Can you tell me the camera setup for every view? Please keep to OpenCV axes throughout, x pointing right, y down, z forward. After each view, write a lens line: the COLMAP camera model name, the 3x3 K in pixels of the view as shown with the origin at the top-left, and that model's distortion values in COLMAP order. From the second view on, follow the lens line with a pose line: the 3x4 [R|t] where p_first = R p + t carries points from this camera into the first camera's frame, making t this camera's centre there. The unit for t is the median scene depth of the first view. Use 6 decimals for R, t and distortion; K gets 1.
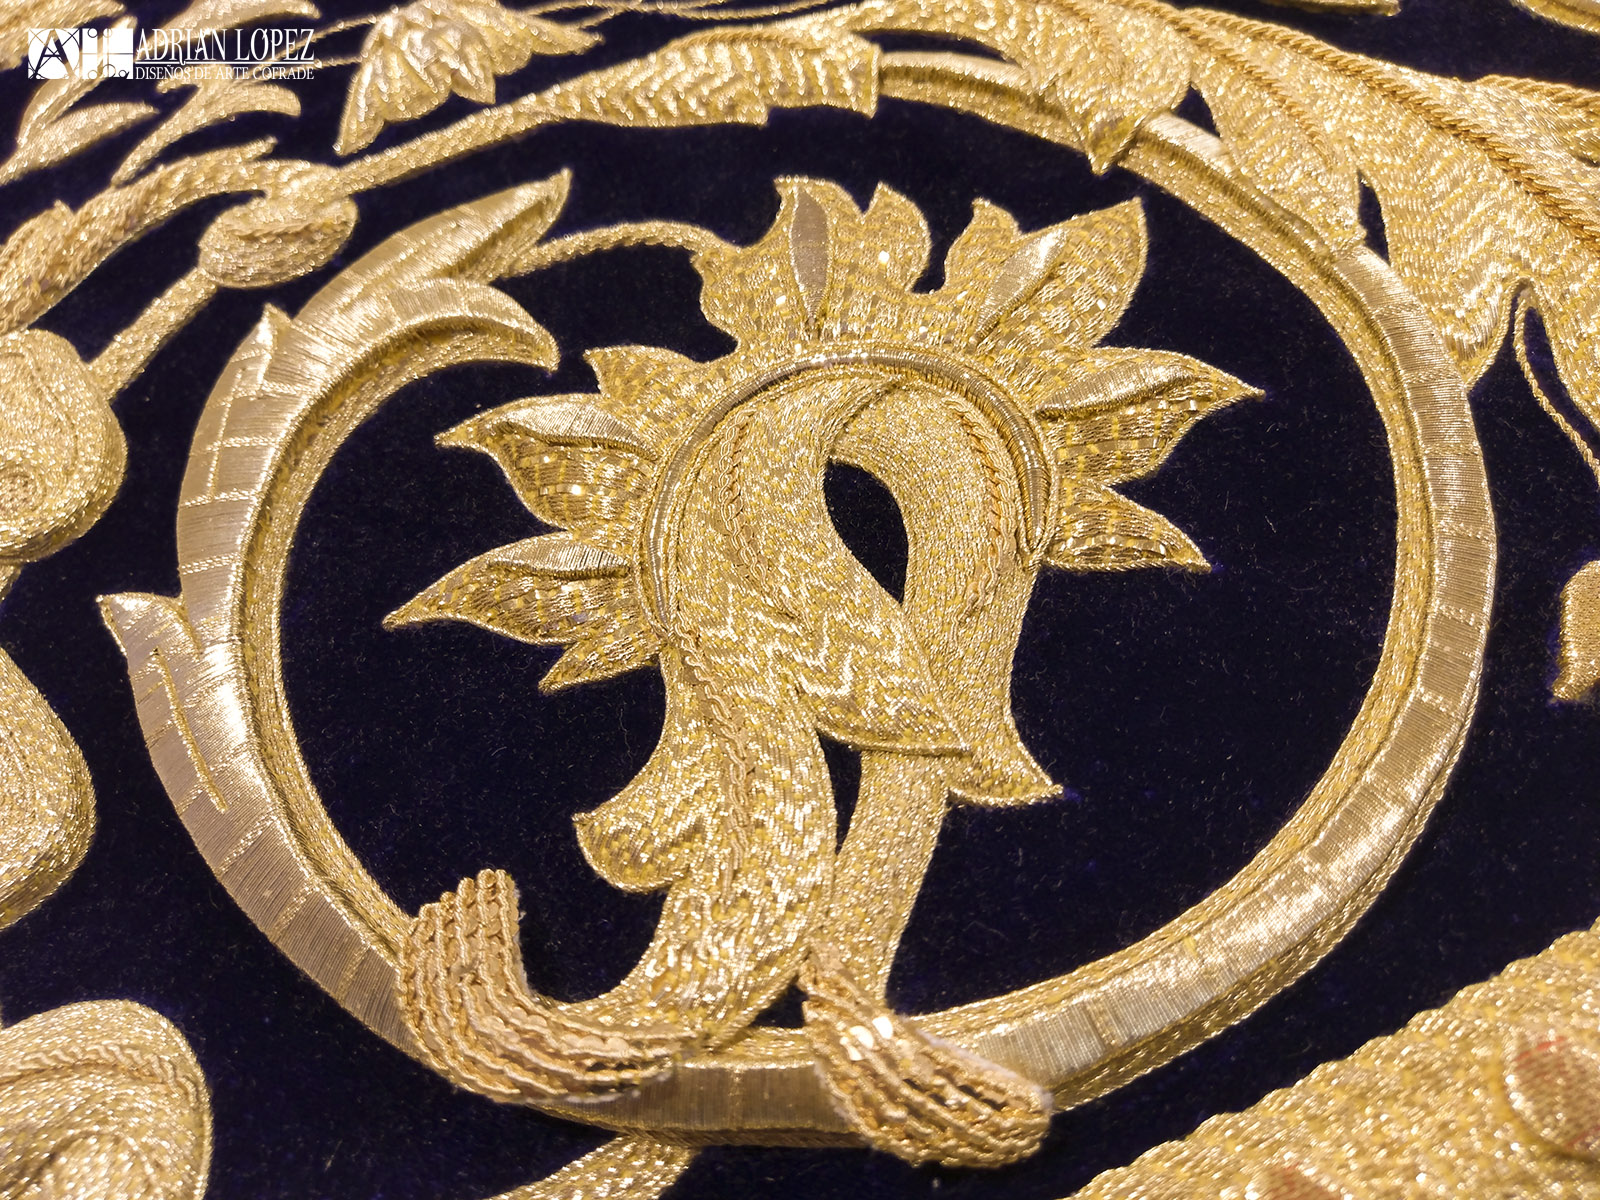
lens RADIAL K [[1175.9, 0, 783.2], [0, 1175.9, 606.9], [0, 0, 1]] dist [0.072479, -0.126722]
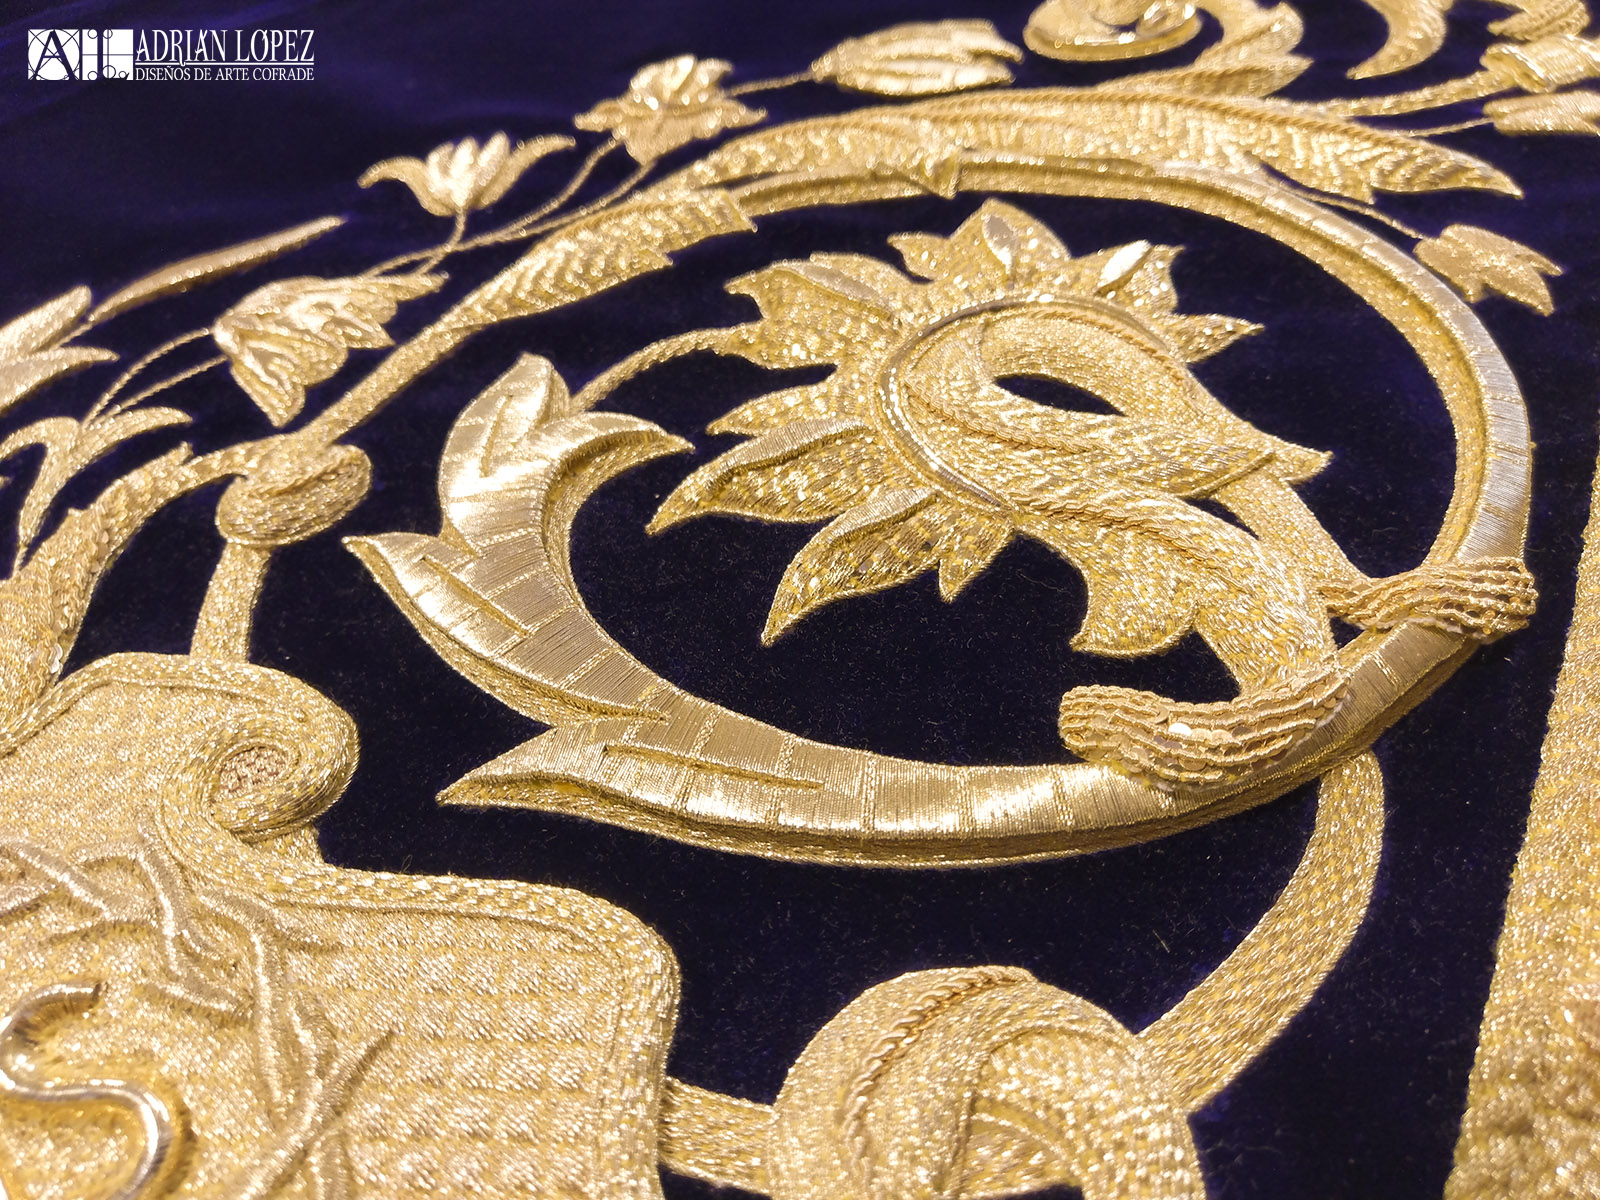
lens RADIAL K [[1175.9, 0, 783.2], [0, 1175.9, 606.9], [0, 0, 1]] dist [0.072479, -0.126722]
pose [[0.785743, -0.390609, 0.479618, -0.775712], [0.508791, 0.849095, -0.142018, 0.137828], [-0.351767, 0.355615, 0.865909, 0.062499]]
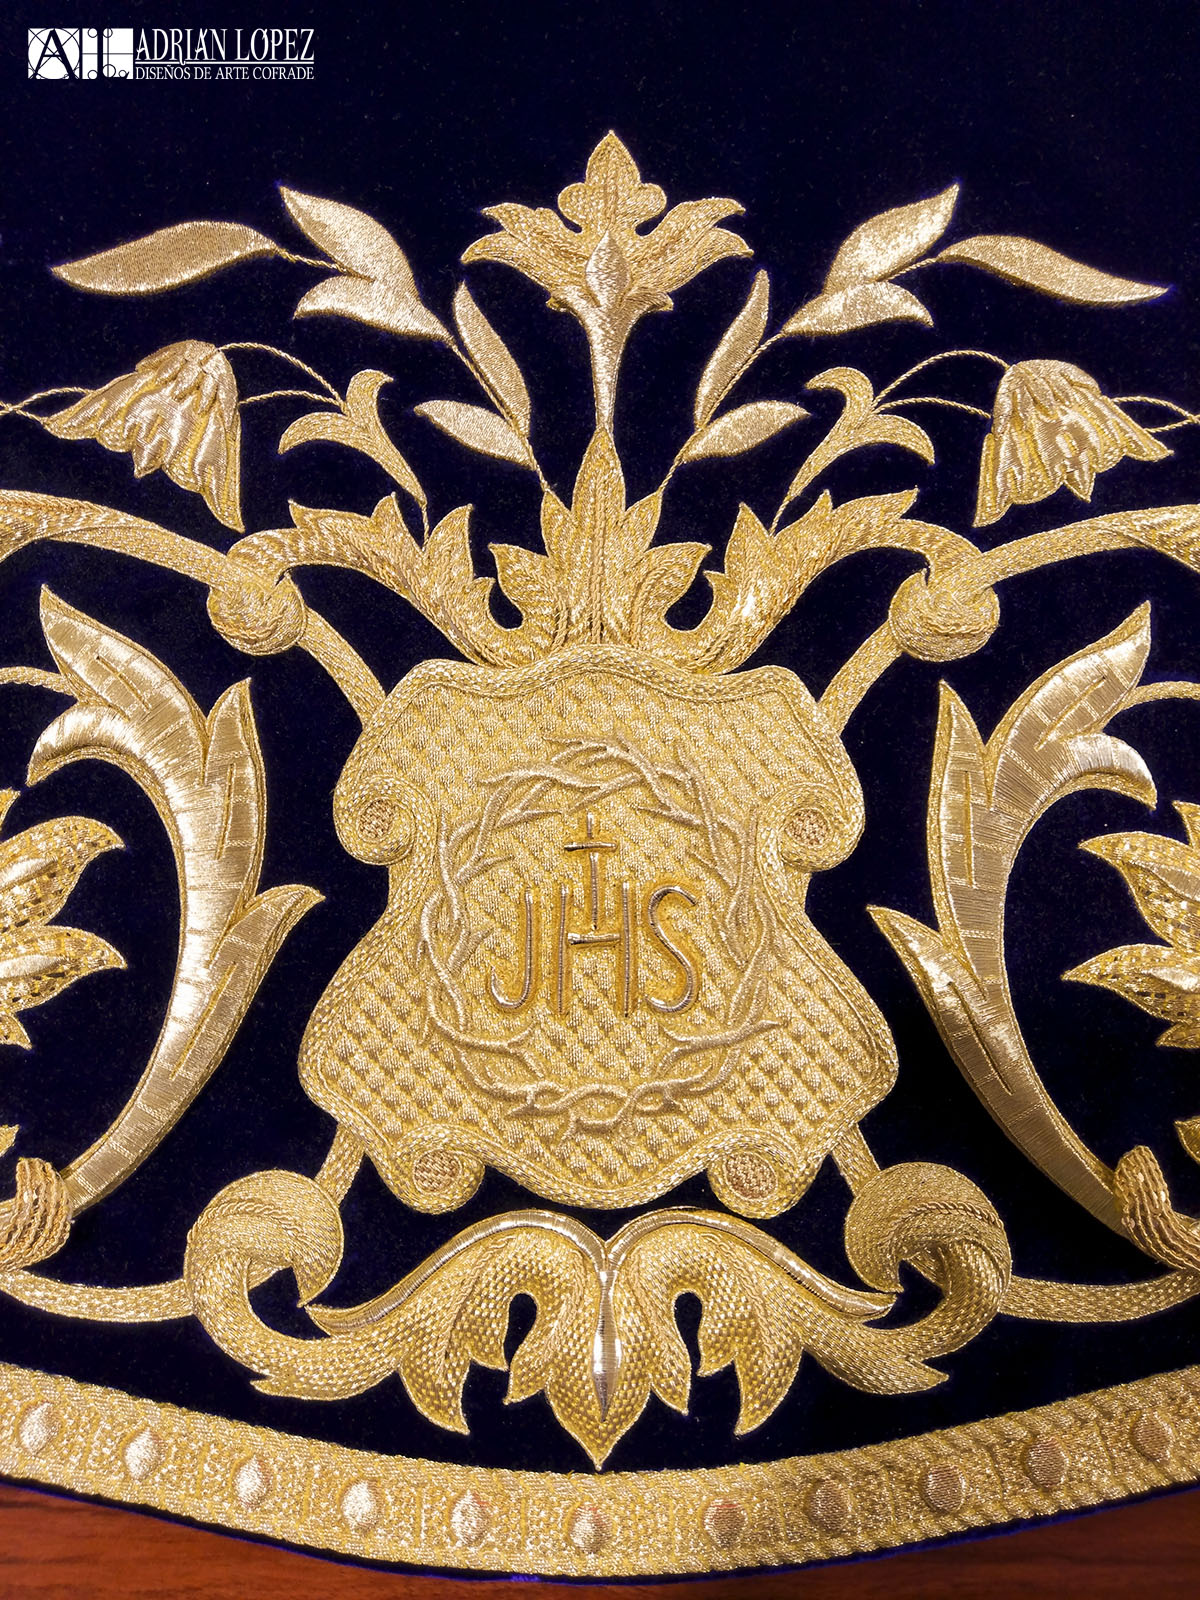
lens RADIAL K [[1175.9, 0, 598.9], [0, 1175.9, 791.7], [0, 0, 1]] dist [0.072479, -0.126722]
pose [[0.977337, 0.143104, 0.155995, -1.281632], [-0.199723, 0.867591, 0.455409, -0.868103], [-0.070169, -0.476243, 0.876509, -0.382615]]
